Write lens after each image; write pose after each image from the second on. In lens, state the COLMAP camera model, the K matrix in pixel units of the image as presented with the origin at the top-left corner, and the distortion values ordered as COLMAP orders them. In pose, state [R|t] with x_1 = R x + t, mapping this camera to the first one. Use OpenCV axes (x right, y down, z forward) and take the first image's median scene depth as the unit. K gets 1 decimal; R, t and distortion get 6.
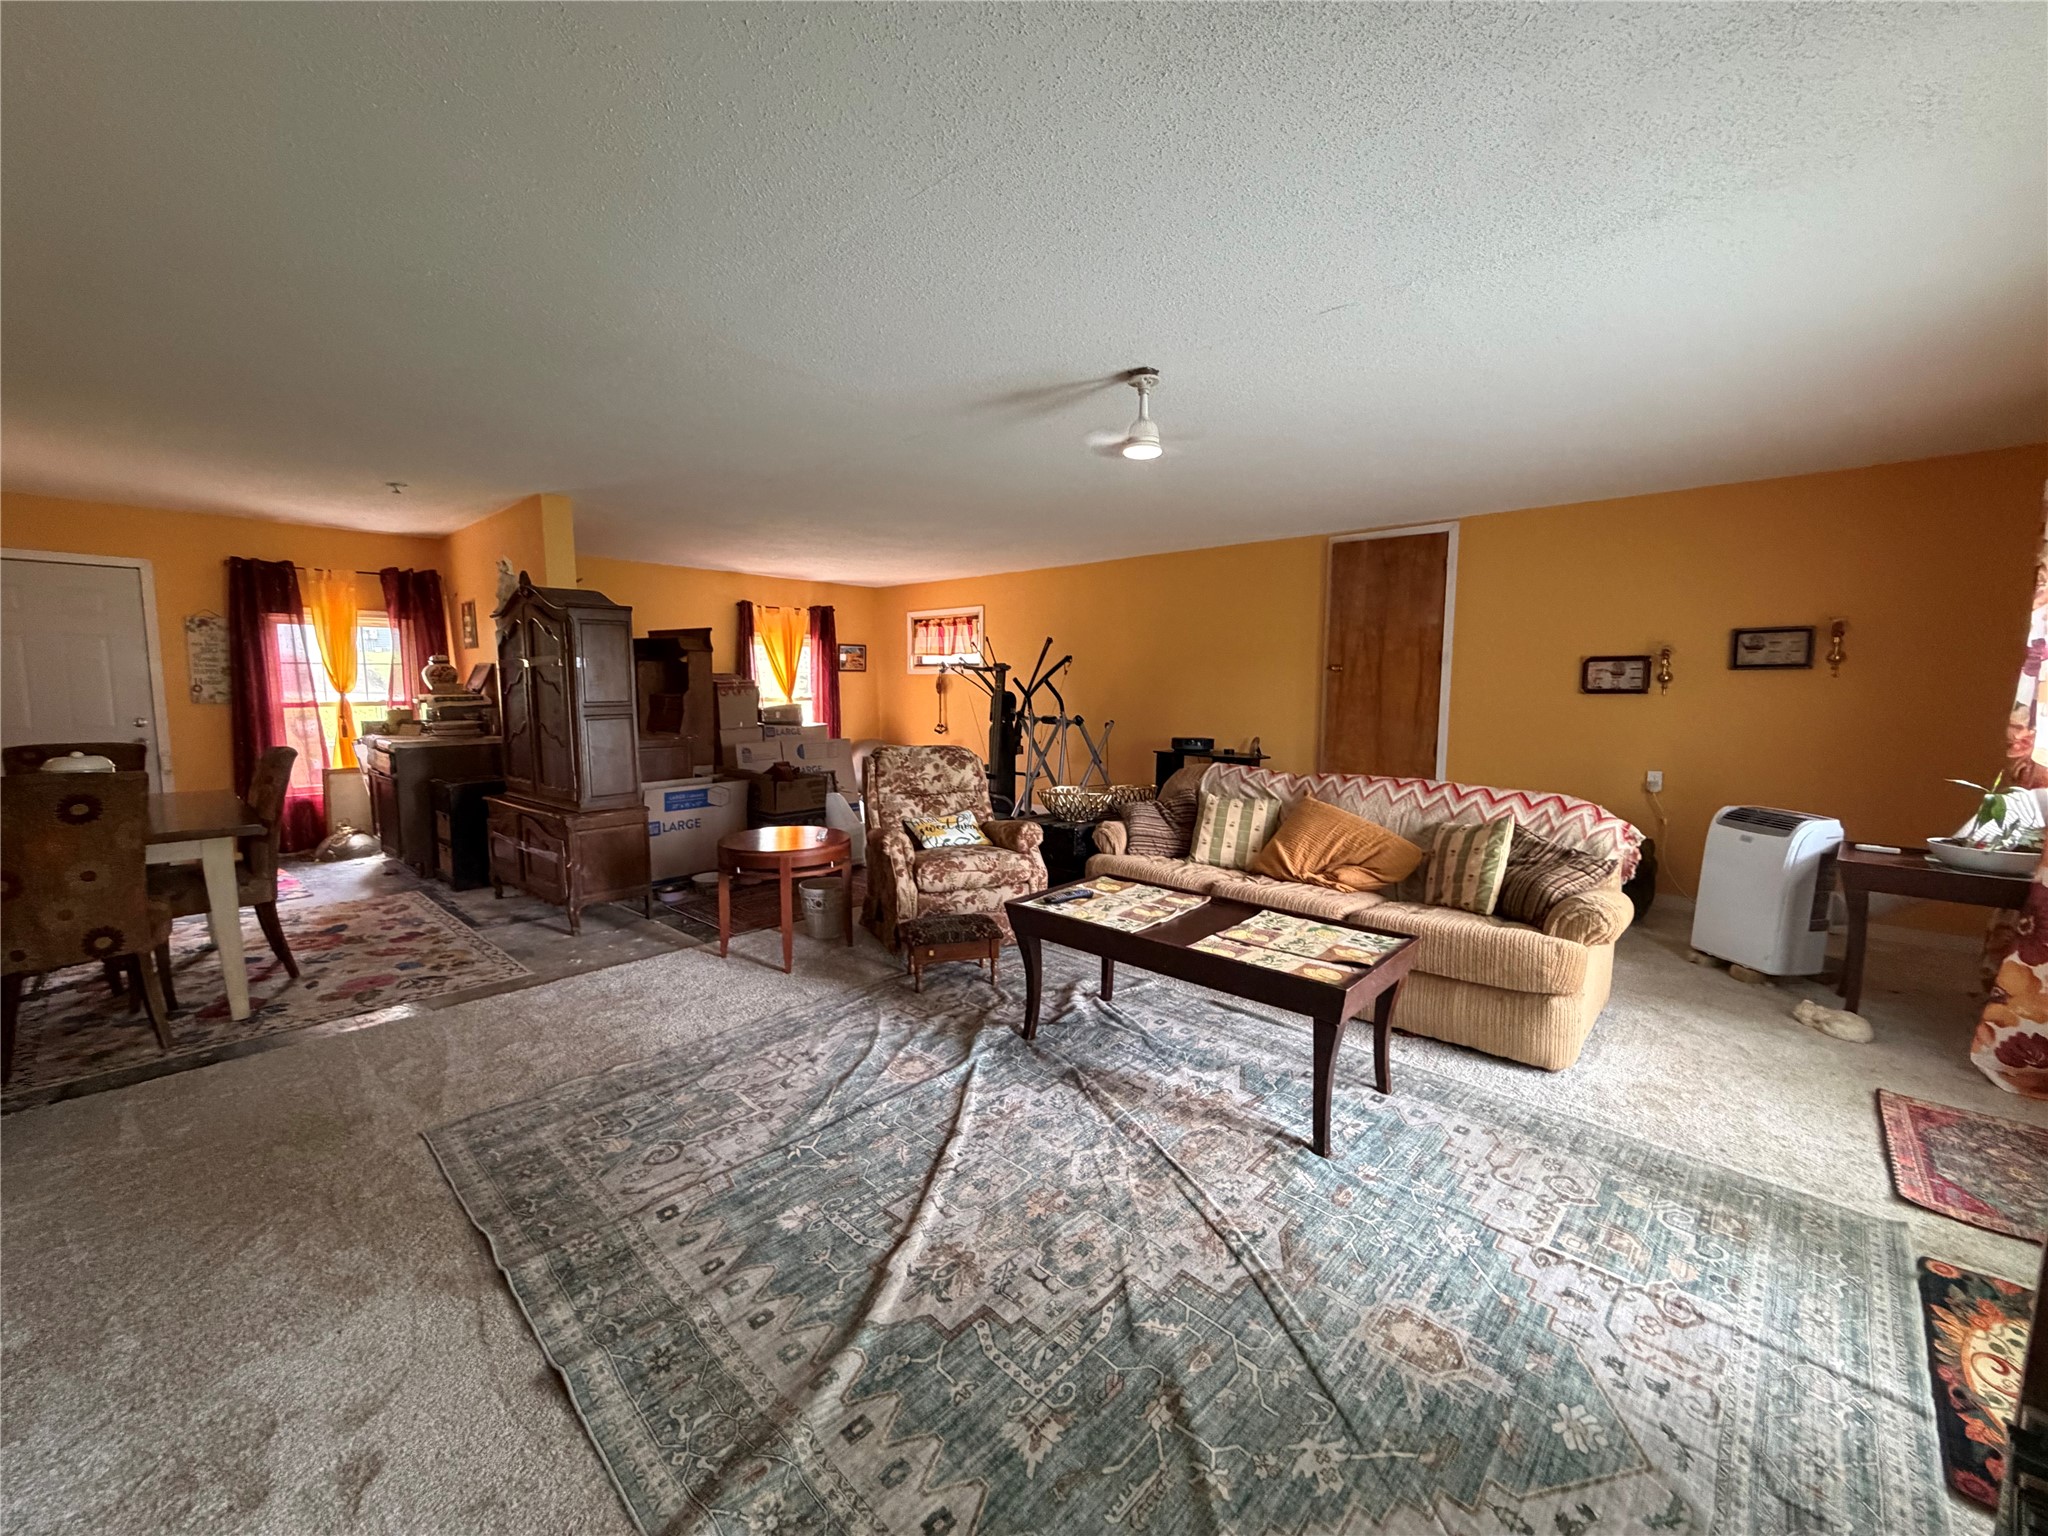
lens RADIAL K [[822.5, 0, 1018.0], [0, 822.5, 770.6], [0, 0, 1]] dist [-0.000165, 0.000415]
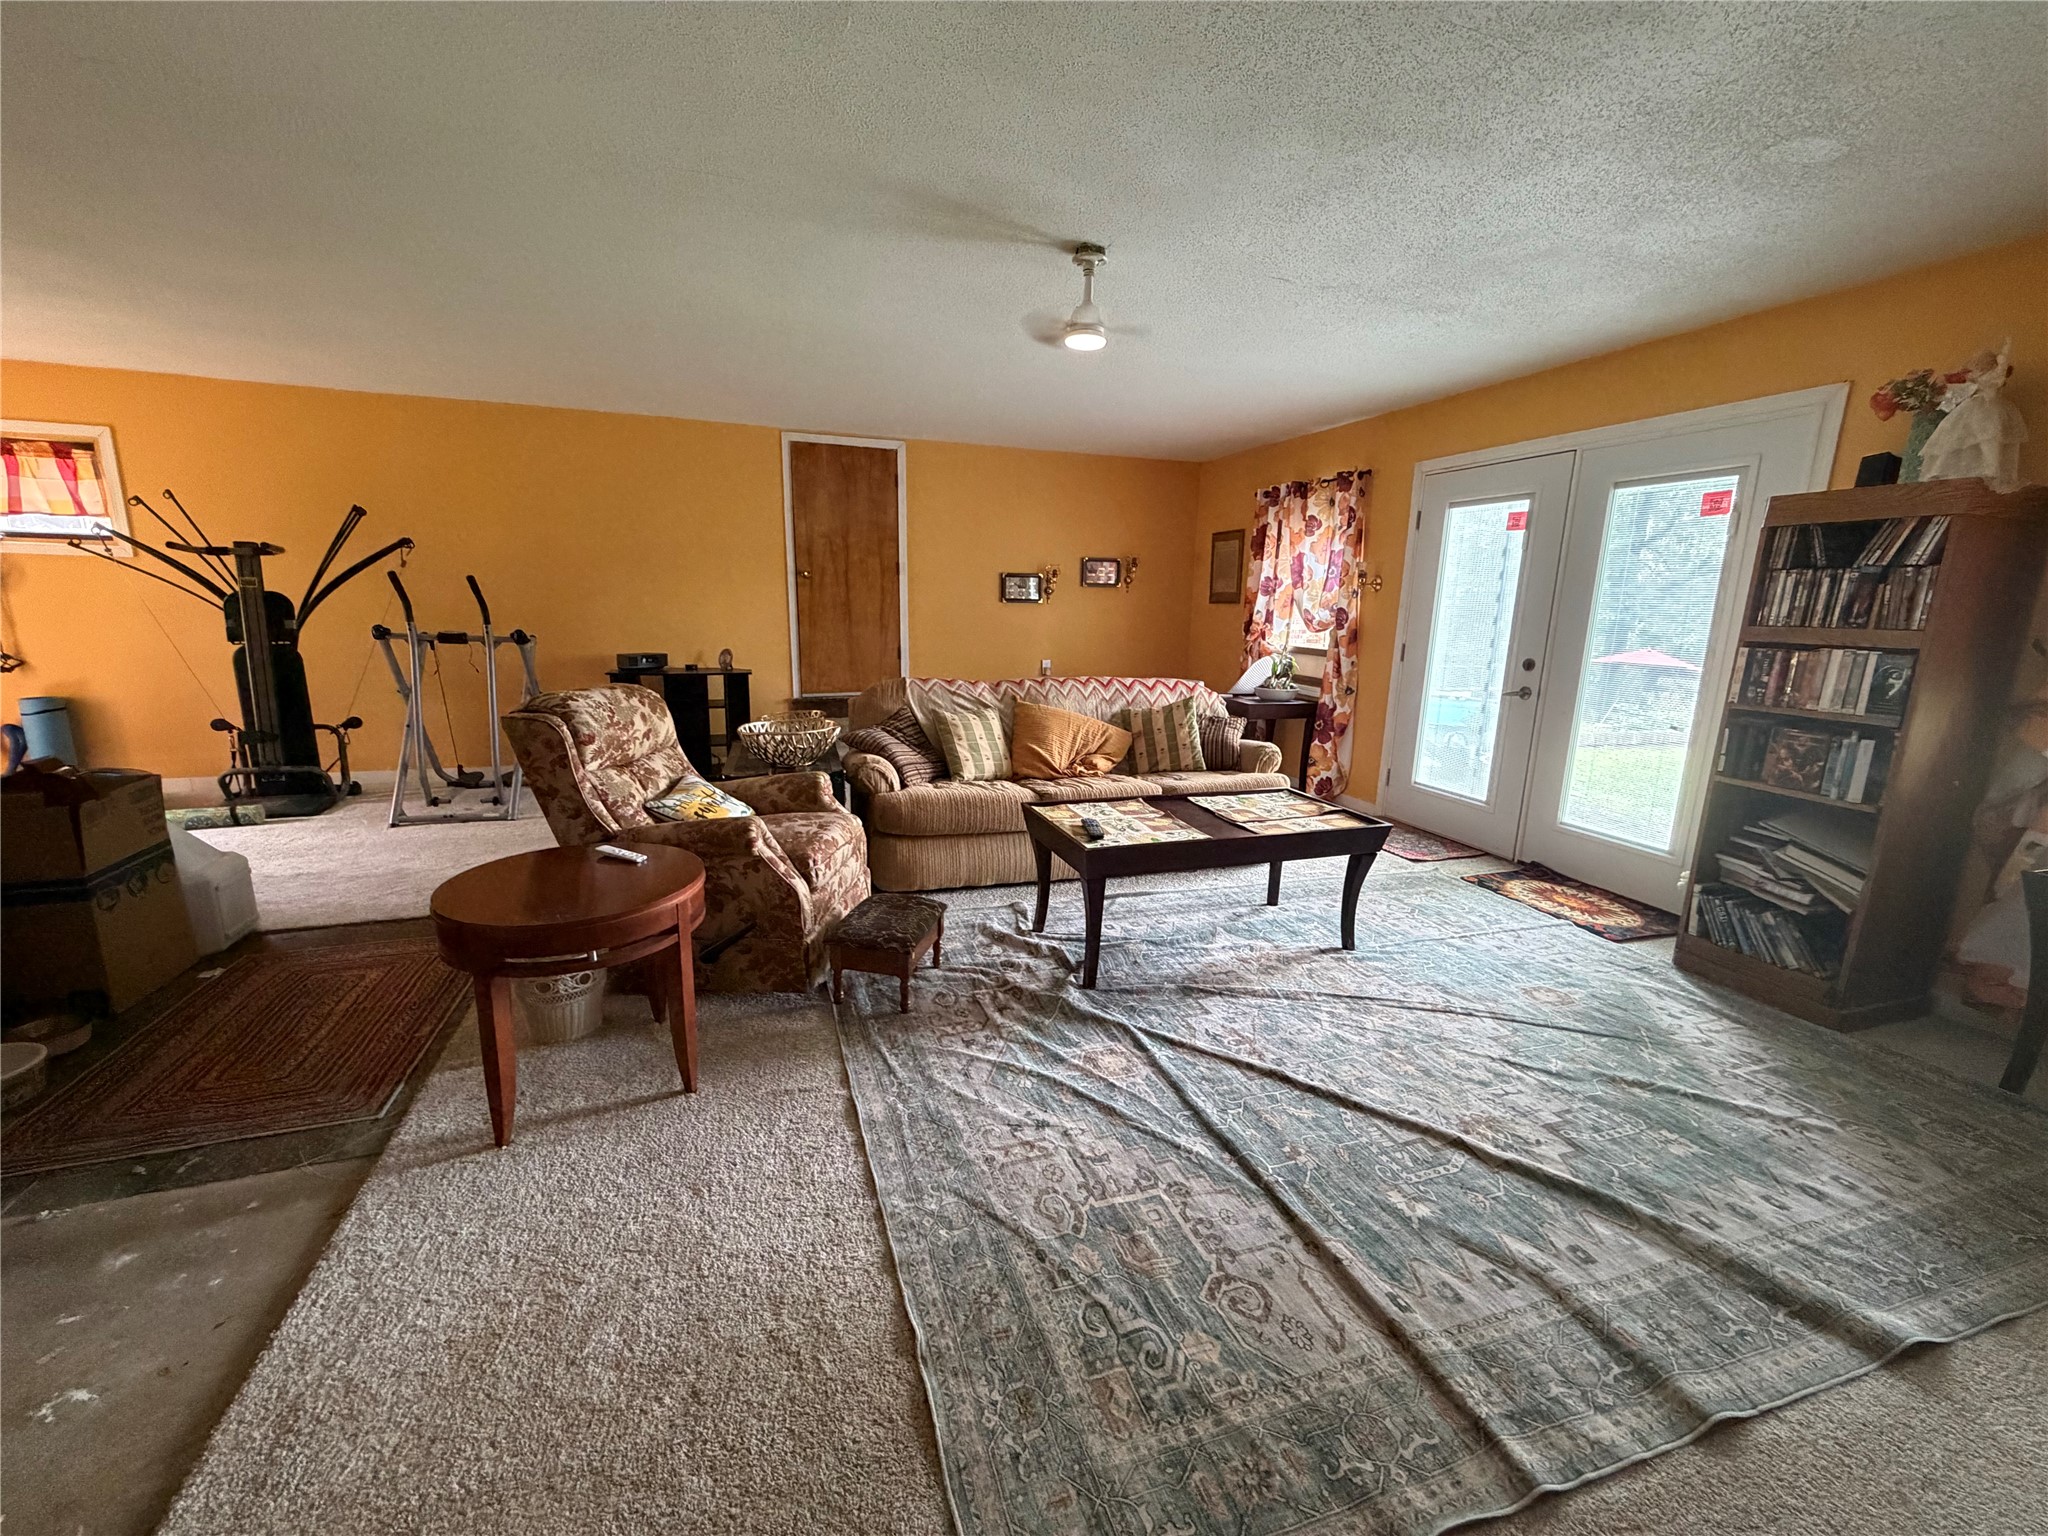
lens RADIAL K [[817.7, 0, 1024.0], [0, 817.7, 768.0], [0, 0, 1]] dist [-0.000685, 0.000121]
pose [[0.465278, -0.173927, 0.867909, -0.789831], [0.071195, 0.984682, 0.159161, -0.070619], [-0.882297, -0.012264, 0.470534, 0.646642]]
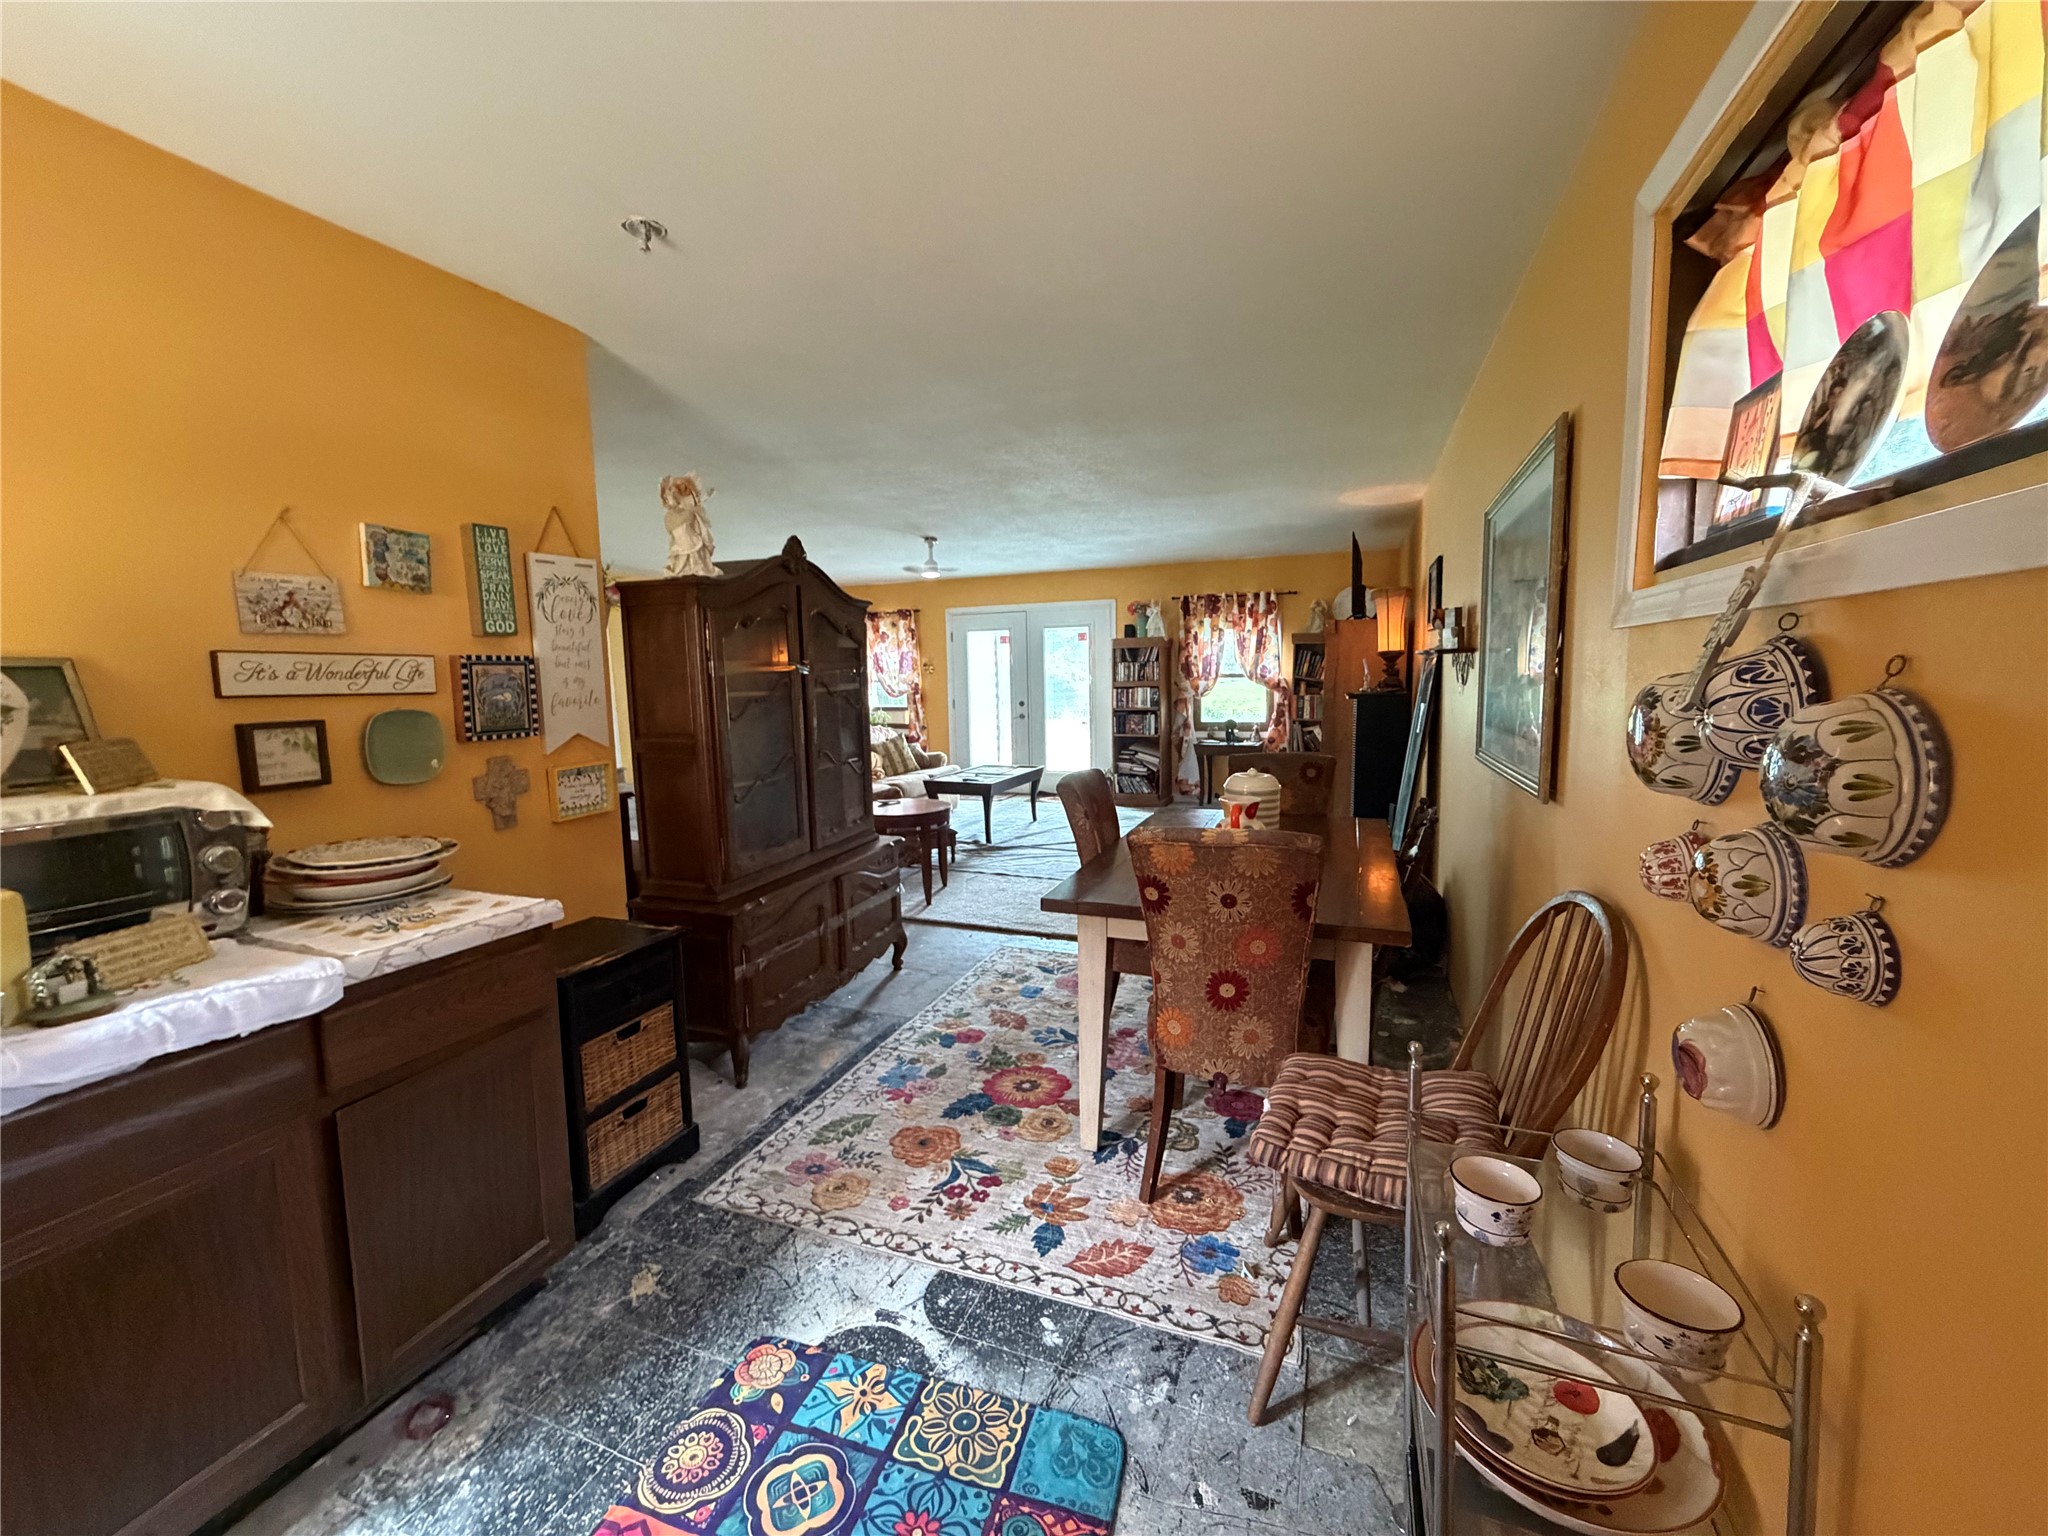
lens RADIAL K [[822.5, 0, 1018.0], [0, 822.5, 770.6], [0, 0, 1]] dist [-0.000165, 0.000415]
pose [[-0.366997, -0.106997, 0.924048, -2.018666], [0.117450, 0.980083, 0.160132, -0.209482], [-0.922778, 0.167298, -0.347121, 1.661152]]
